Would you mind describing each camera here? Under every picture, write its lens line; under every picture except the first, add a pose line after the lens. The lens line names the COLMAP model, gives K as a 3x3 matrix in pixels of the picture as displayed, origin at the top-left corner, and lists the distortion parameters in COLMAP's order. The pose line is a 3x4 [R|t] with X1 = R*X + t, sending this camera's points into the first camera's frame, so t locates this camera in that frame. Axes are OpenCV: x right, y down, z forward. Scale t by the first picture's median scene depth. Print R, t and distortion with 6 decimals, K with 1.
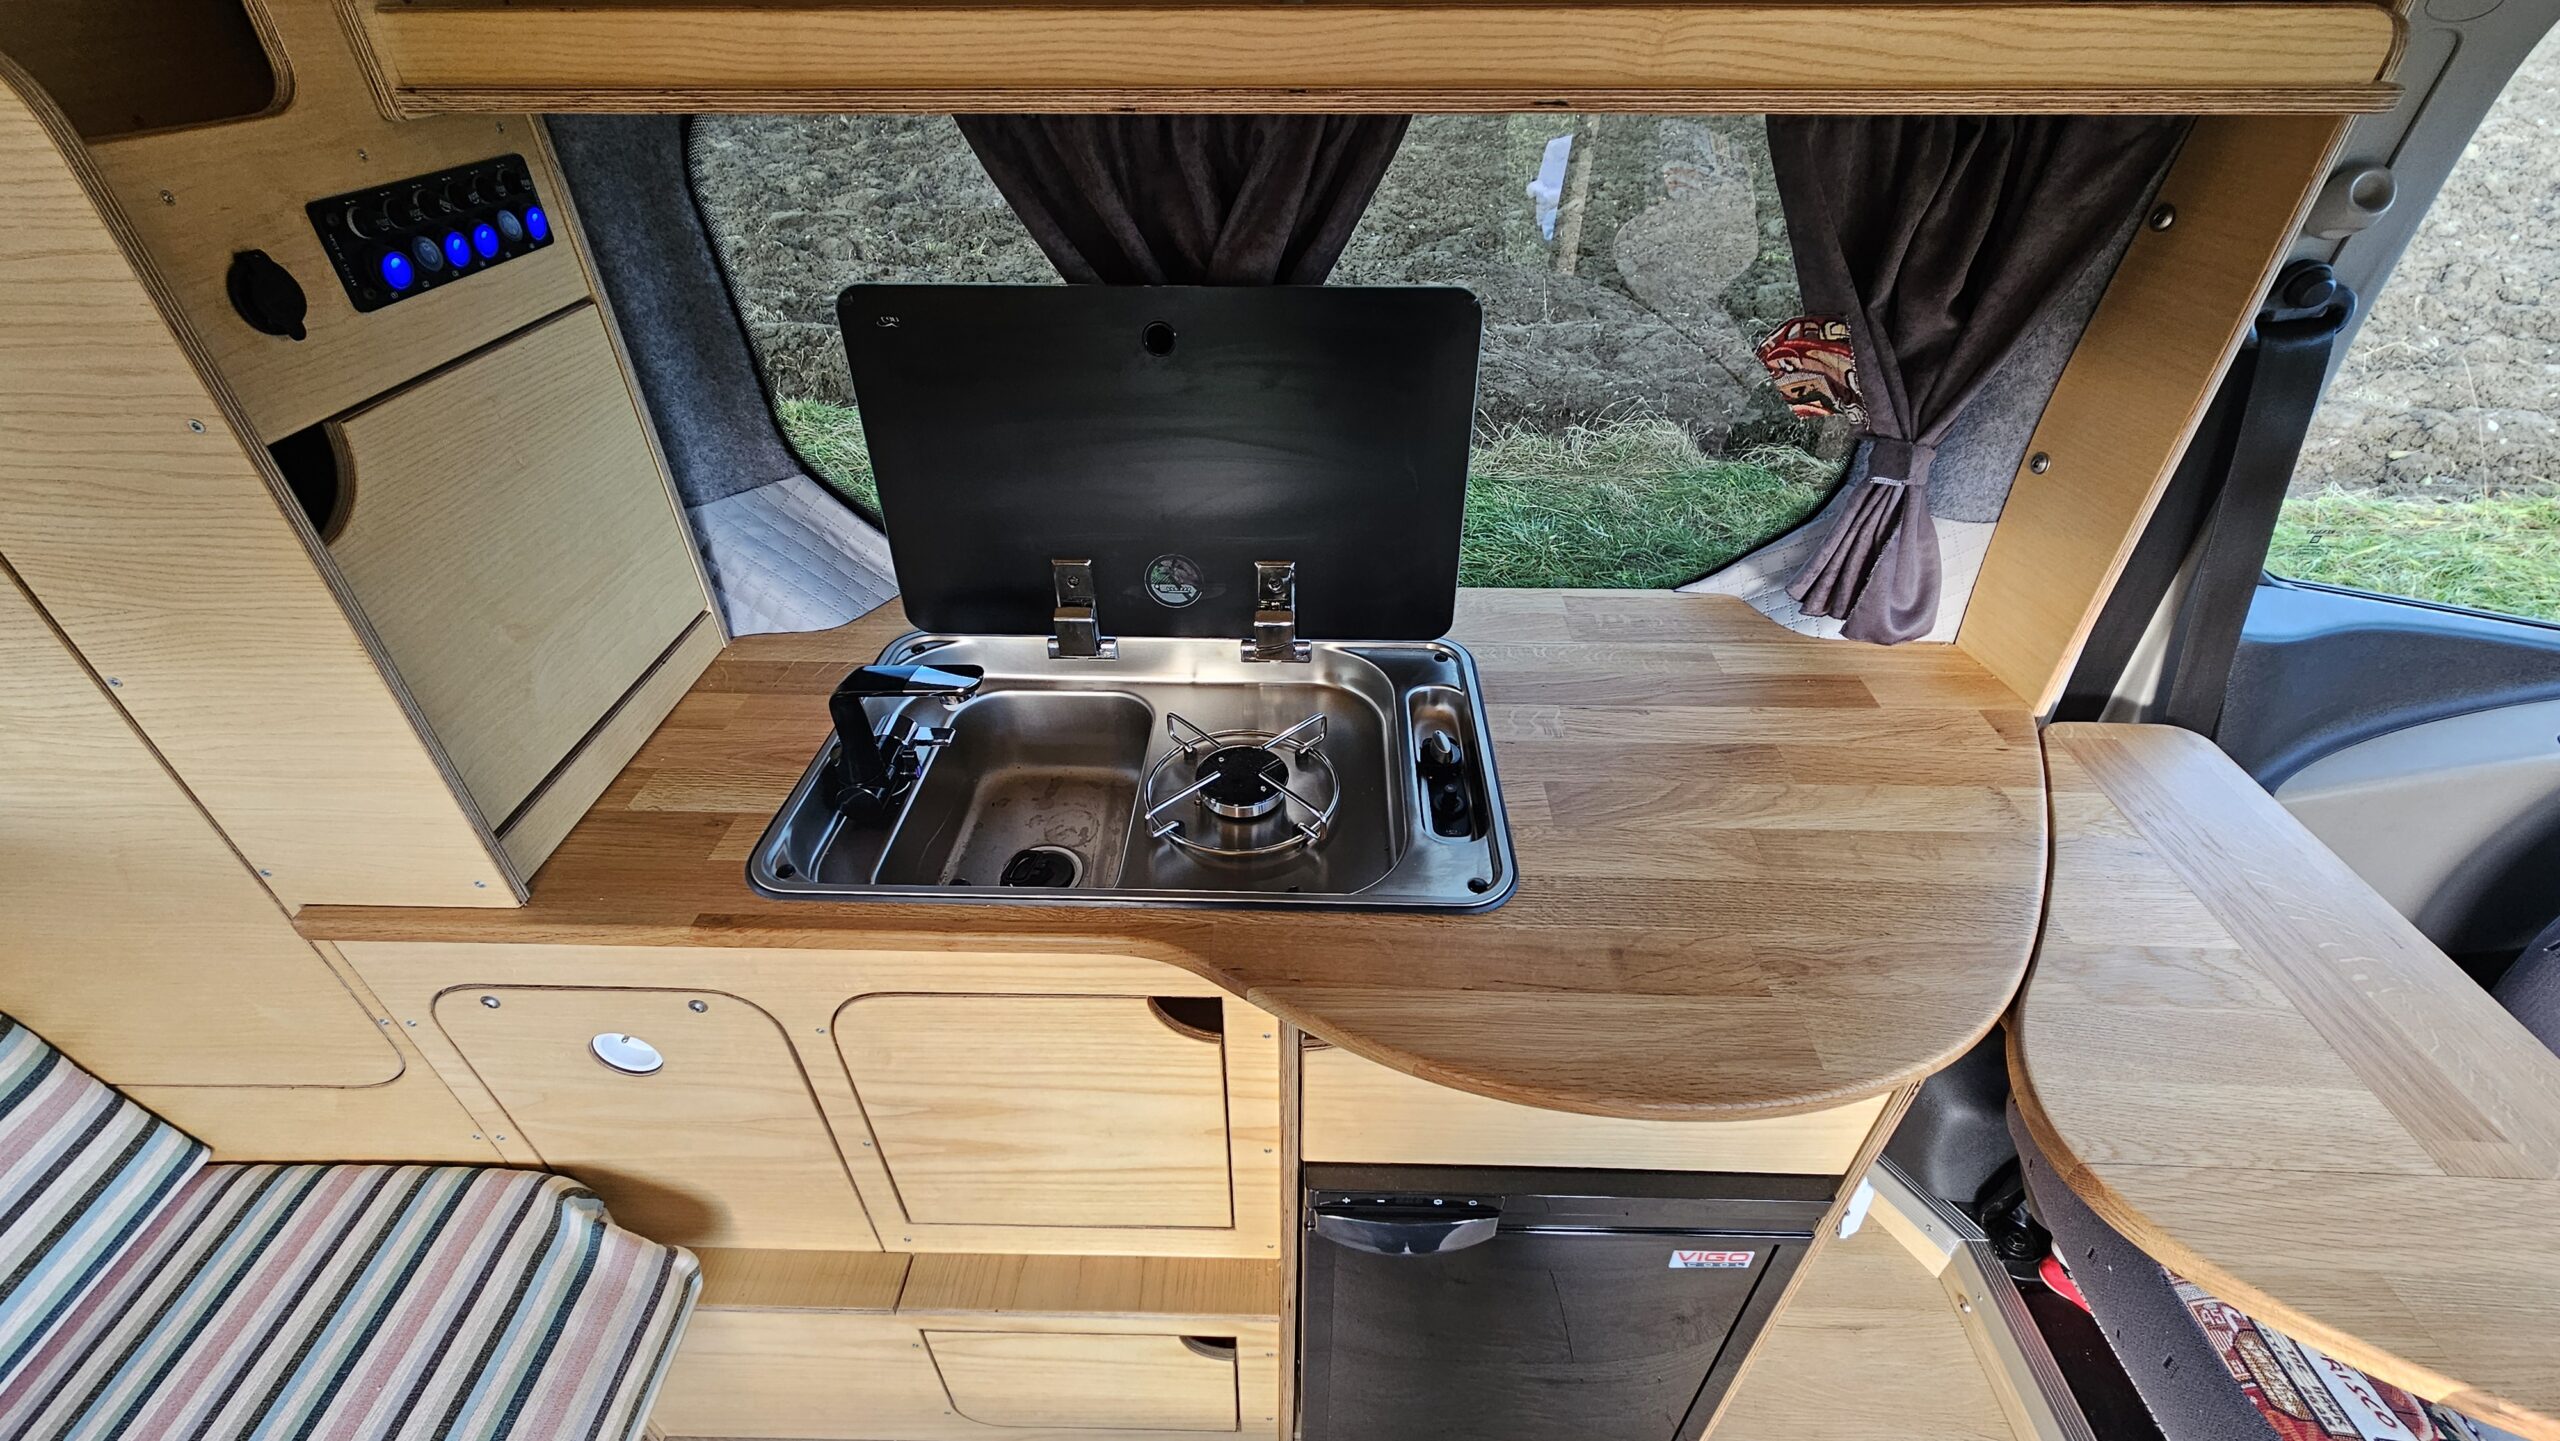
lens RADIAL K [[1039.8, 0, 1284.5], [0, 1039.8, 719.0], [0, 0, 1]] dist [0.001868, -0.000179]
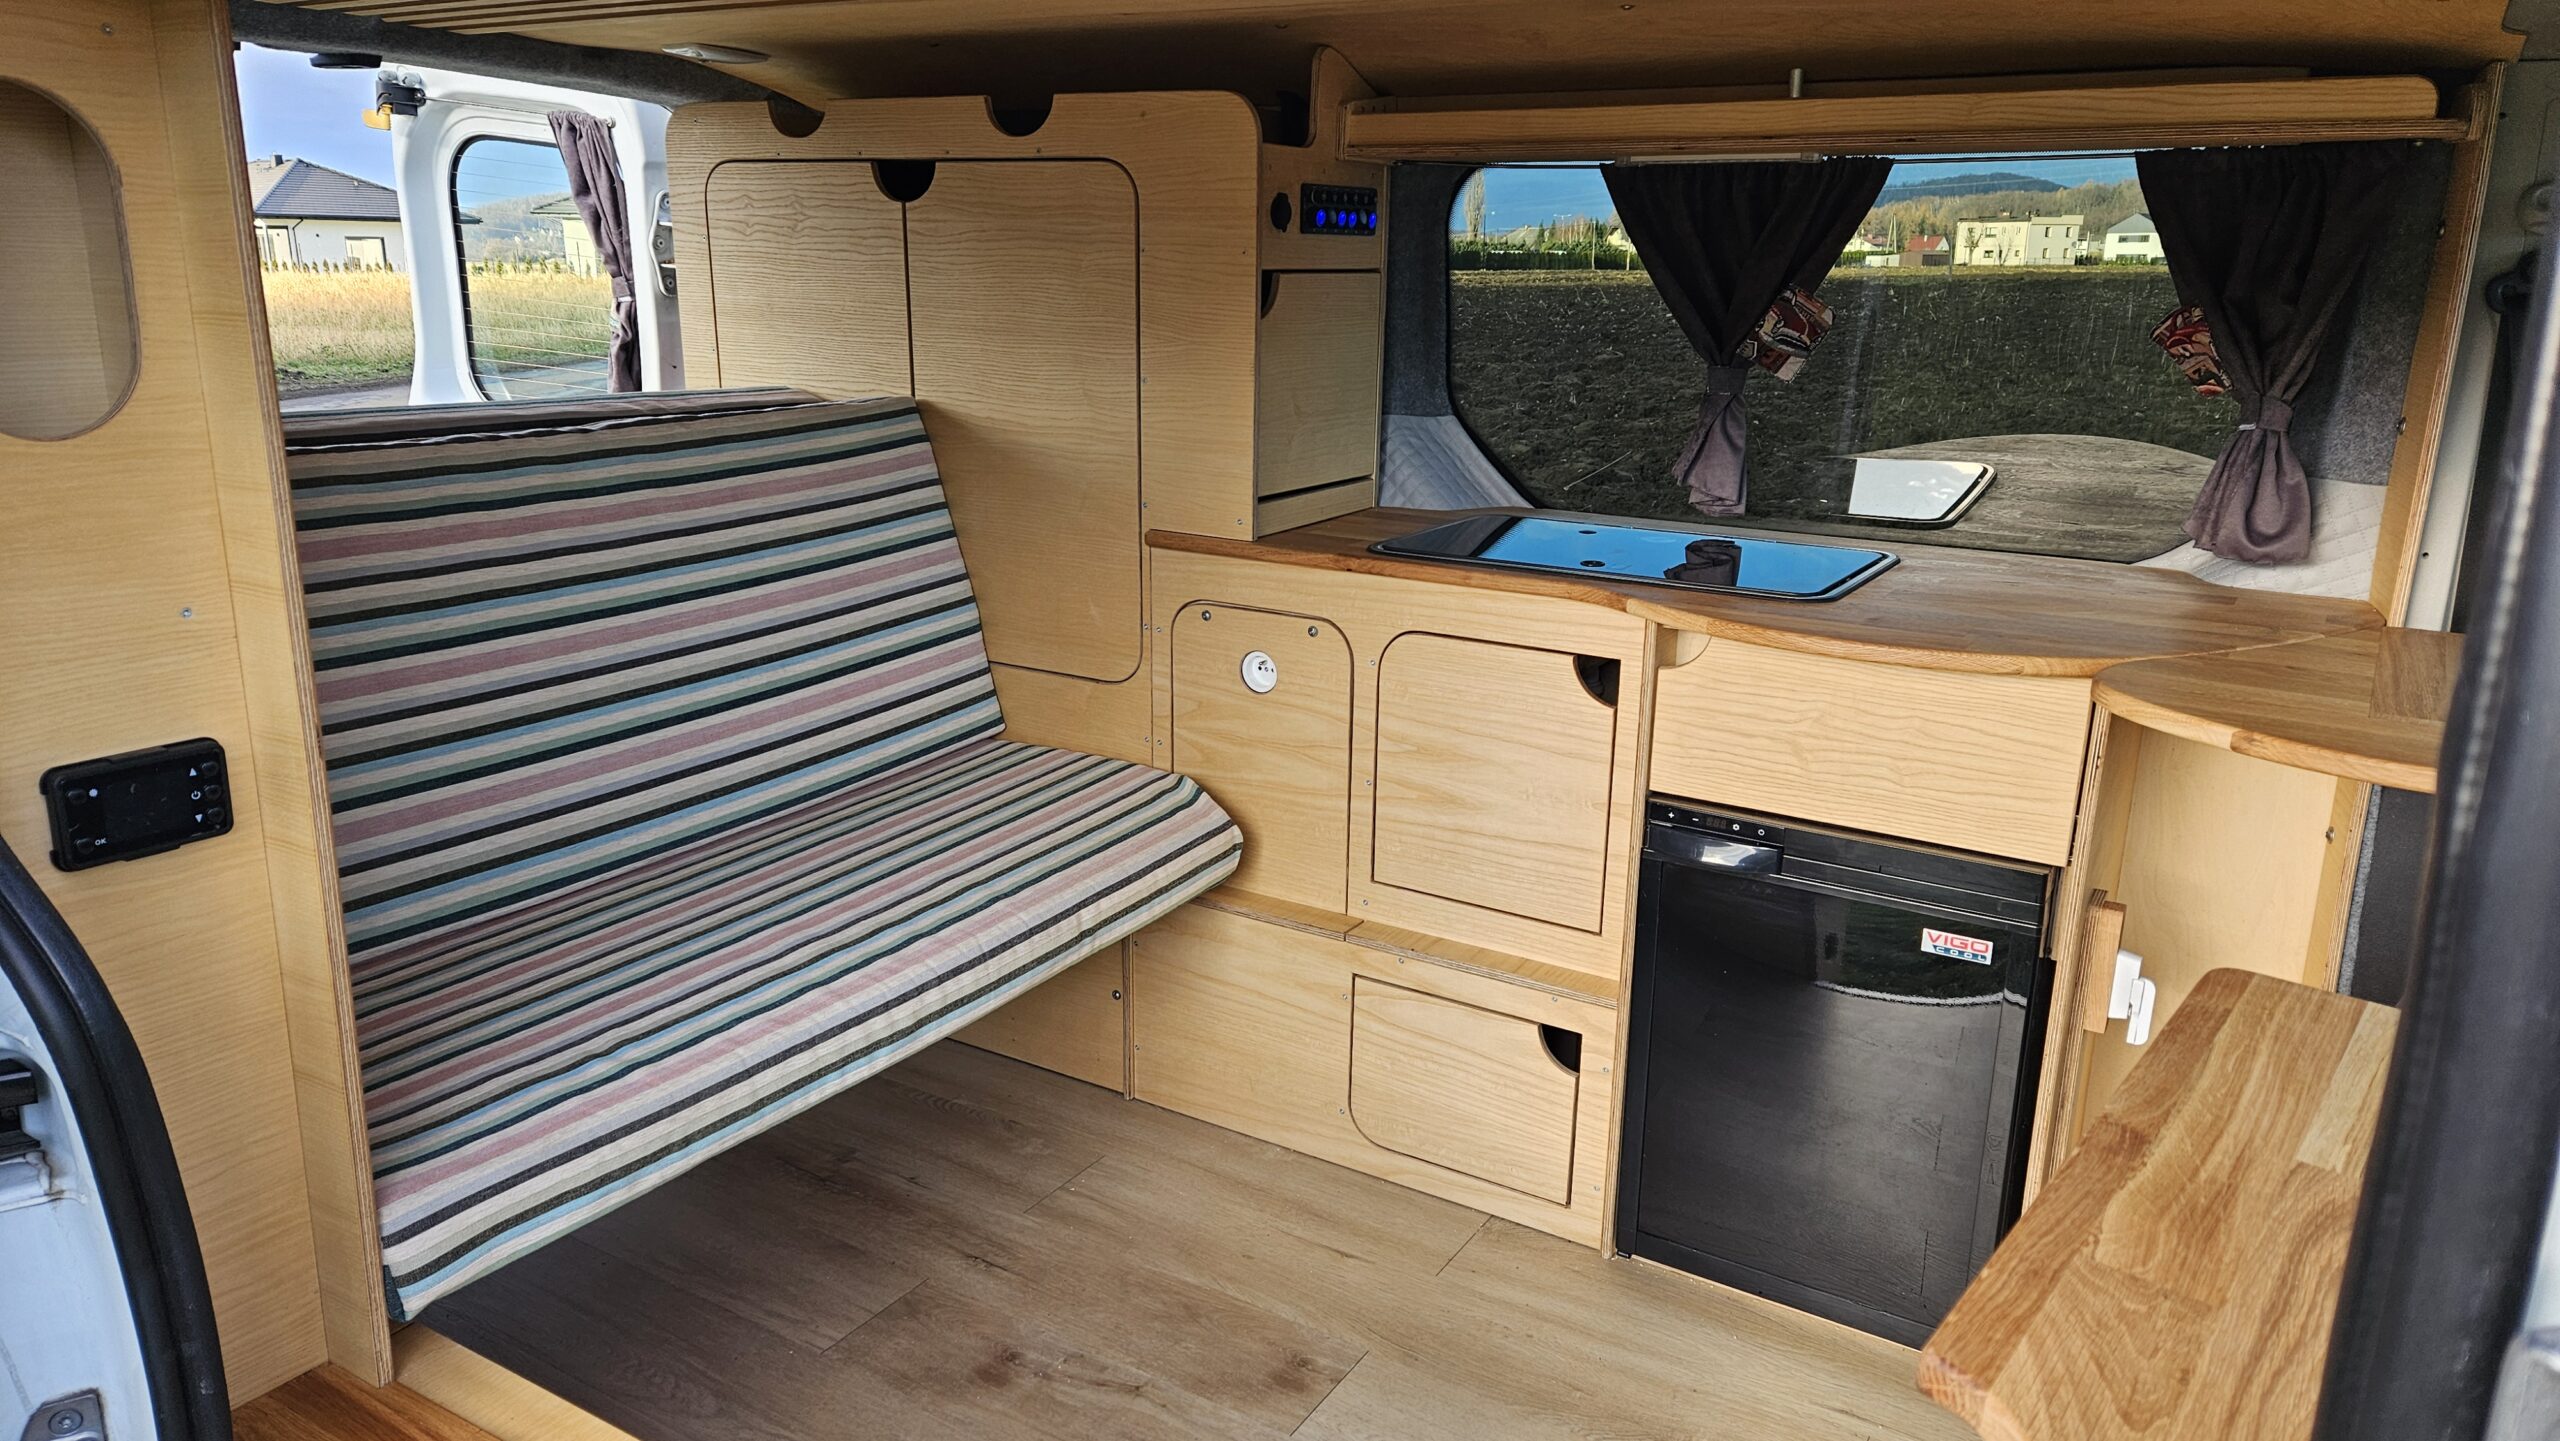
lens RADIAL K [[1689.2, 0, 1295.9], [0, 1689.2, 713.7], [0, 0, 1]] dist [0.051287, -0.005228]
pose [[0.868390, 0.150540, -0.472479, 0.635219], [-0.308664, 0.909814, -0.277425, 1.057185], [0.388105, 0.386750, 0.836540, -1.092354]]
